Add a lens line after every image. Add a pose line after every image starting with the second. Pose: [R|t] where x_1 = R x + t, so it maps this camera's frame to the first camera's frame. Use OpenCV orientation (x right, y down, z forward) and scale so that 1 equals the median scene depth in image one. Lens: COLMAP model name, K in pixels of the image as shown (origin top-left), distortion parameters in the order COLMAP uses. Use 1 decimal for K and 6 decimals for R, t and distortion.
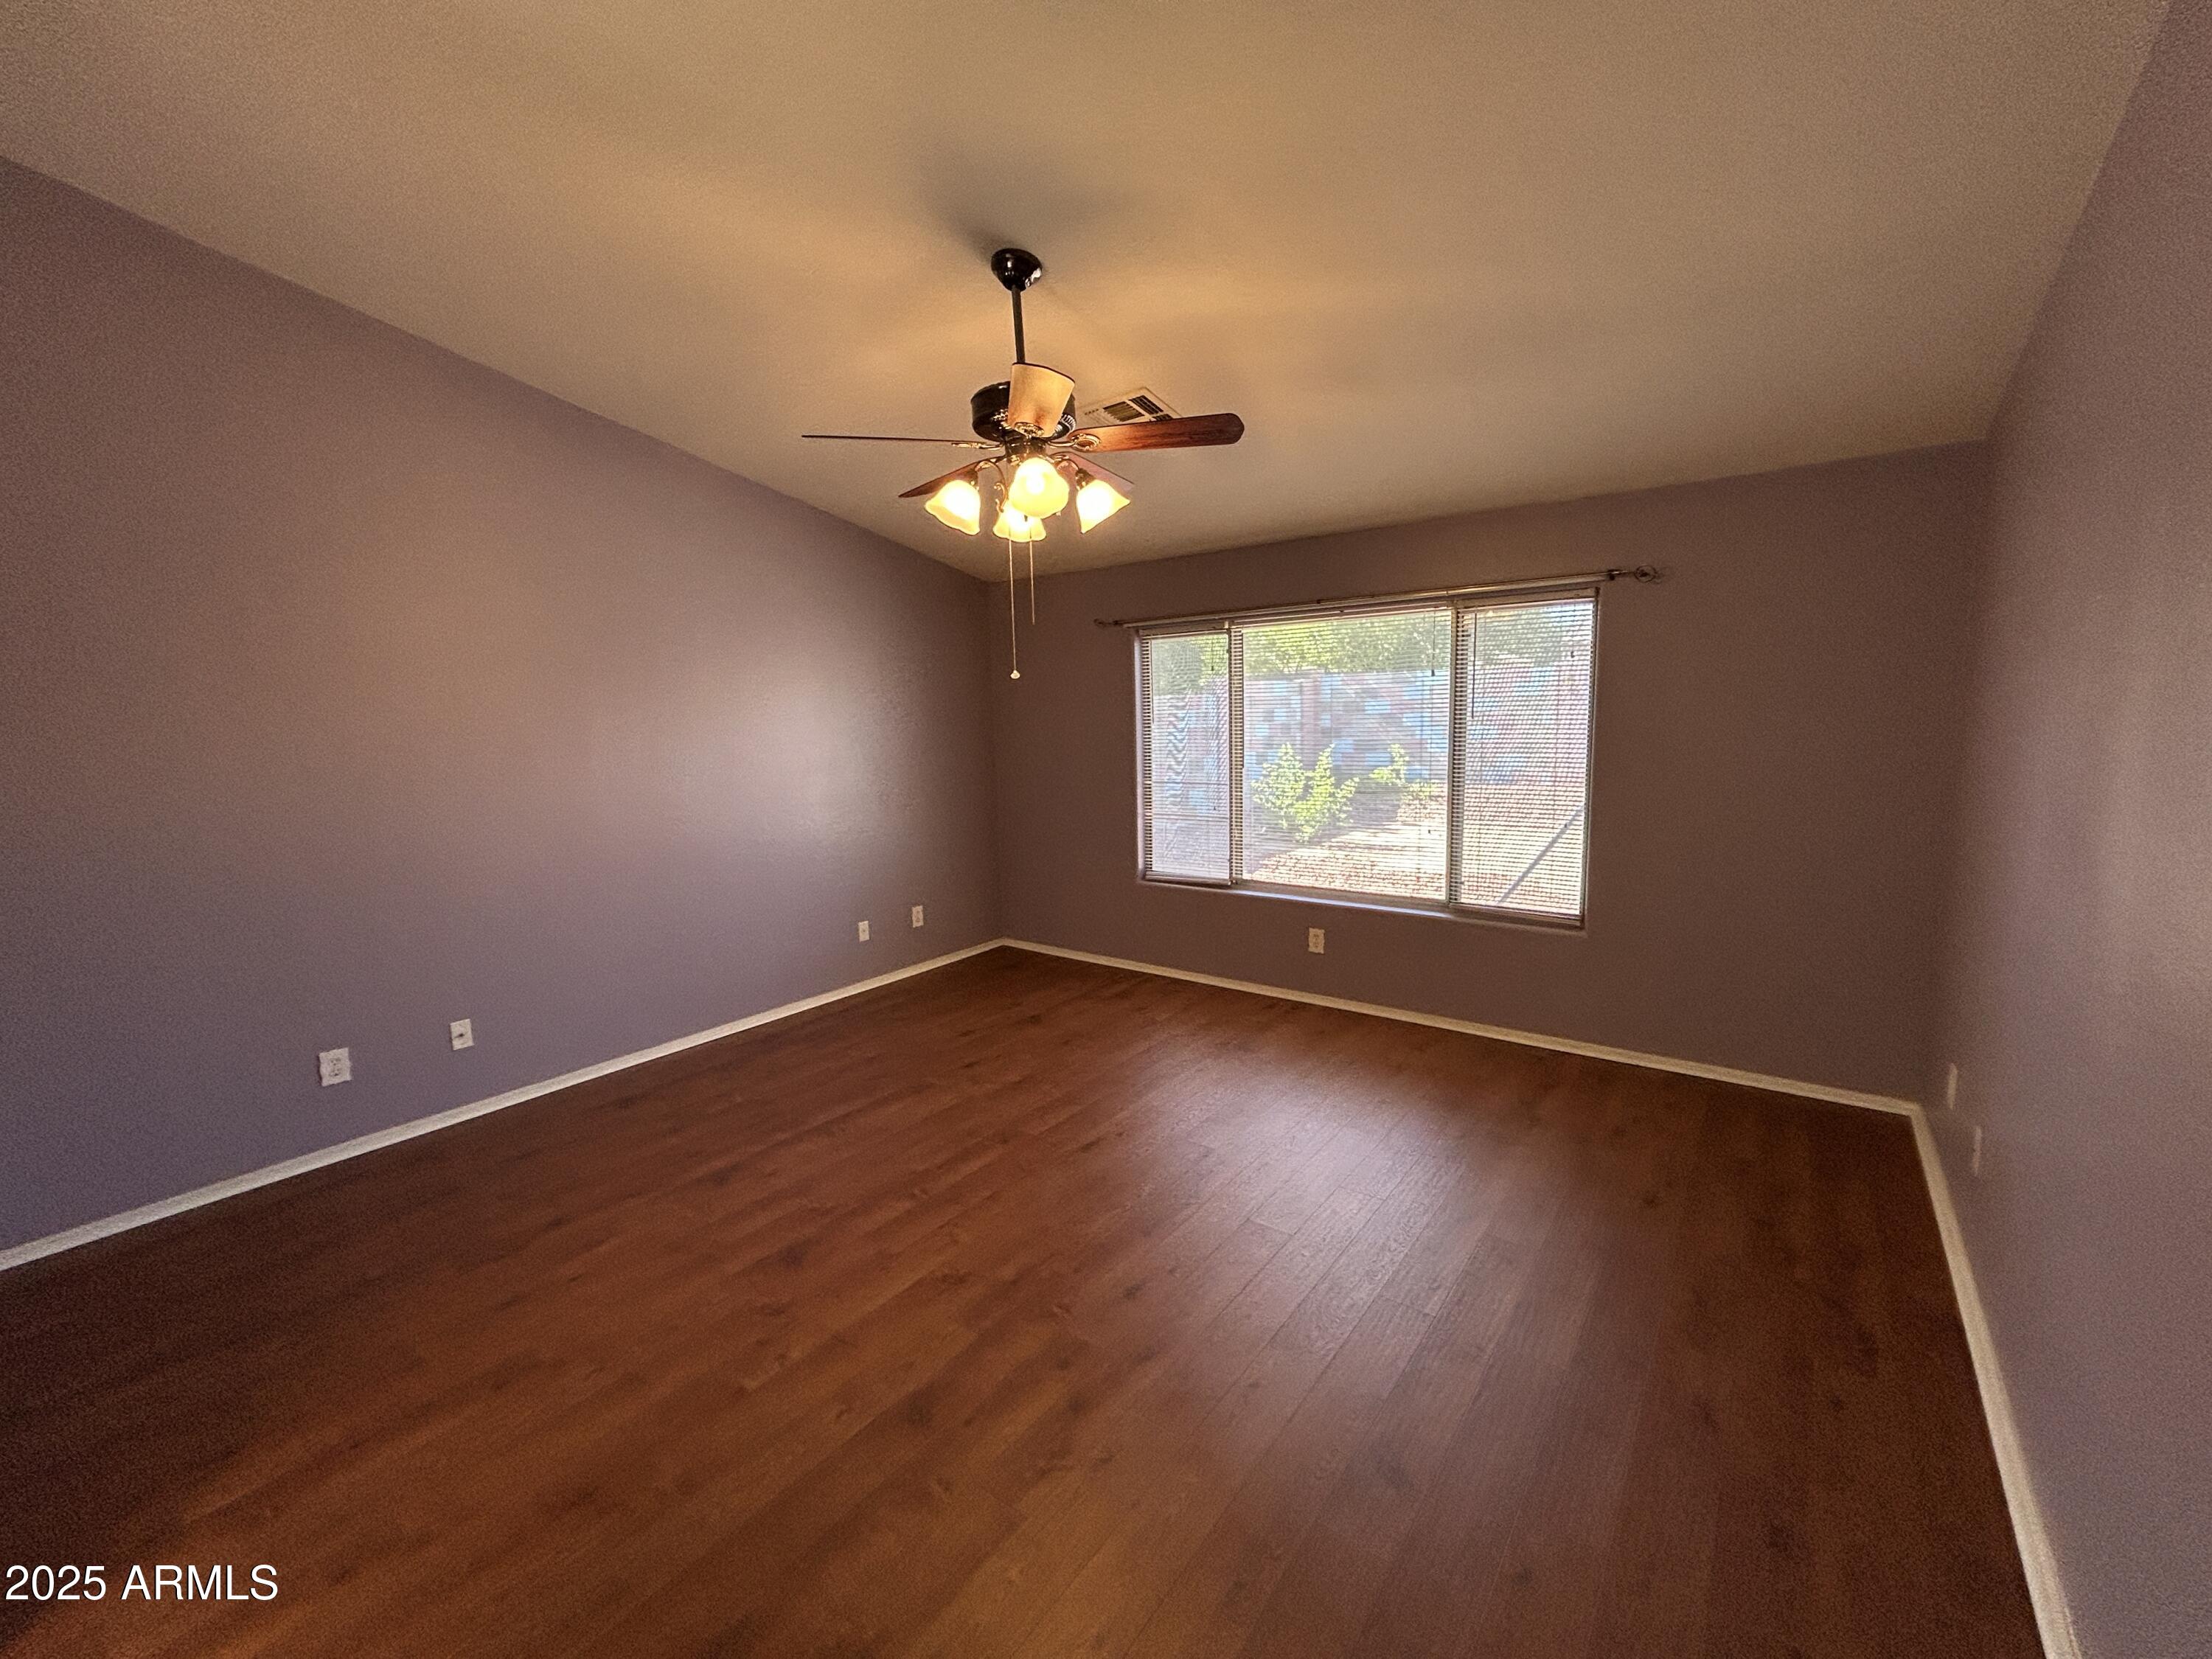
lens RADIAL K [[903.4, 0, 1104.2], [0, 903.4, 819.0], [0, 0, 1]] dist [0.000873, 0.001258]
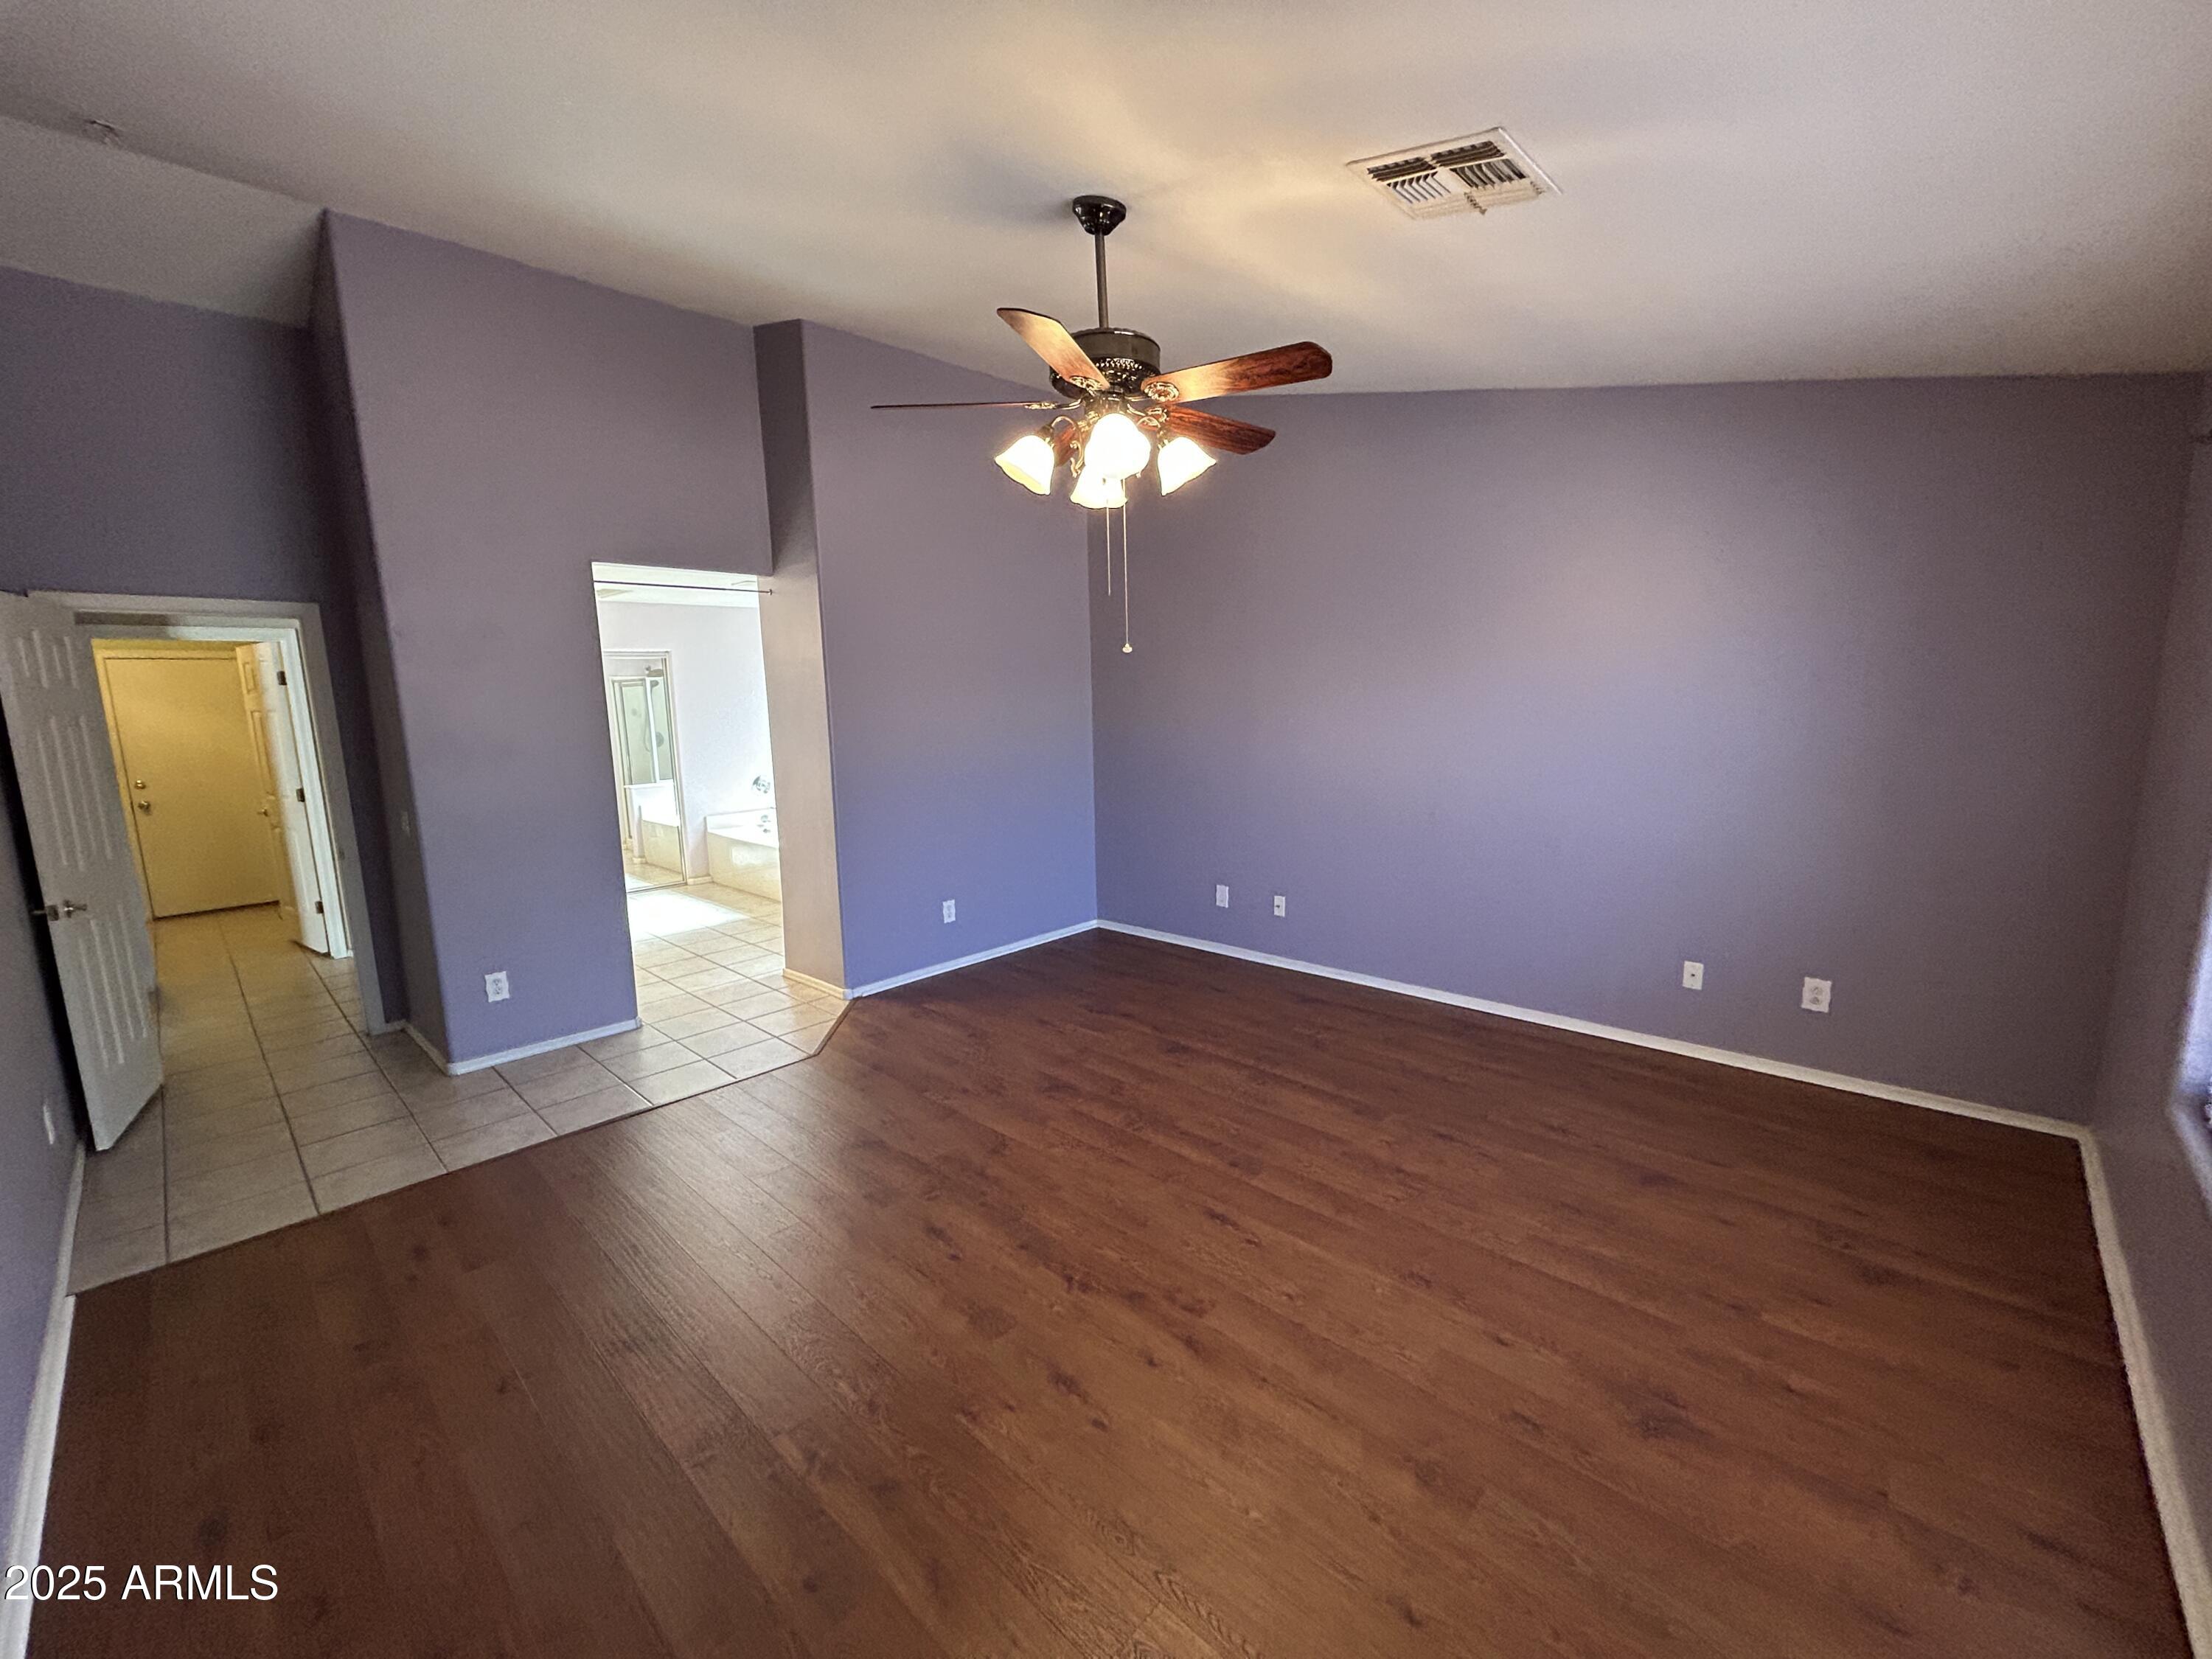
lens RADIAL K [[903.4, 0, 1099.6], [0, 903.4, 836.9], [0, 0, 1]] dist [0.000873, 0.001258]
pose [[-0.112592, 0.188106, -0.975674, 0.685447], [-0.090514, 0.975893, 0.198593, -0.122032], [0.989510, 0.110672, -0.092851, 0.867387]]
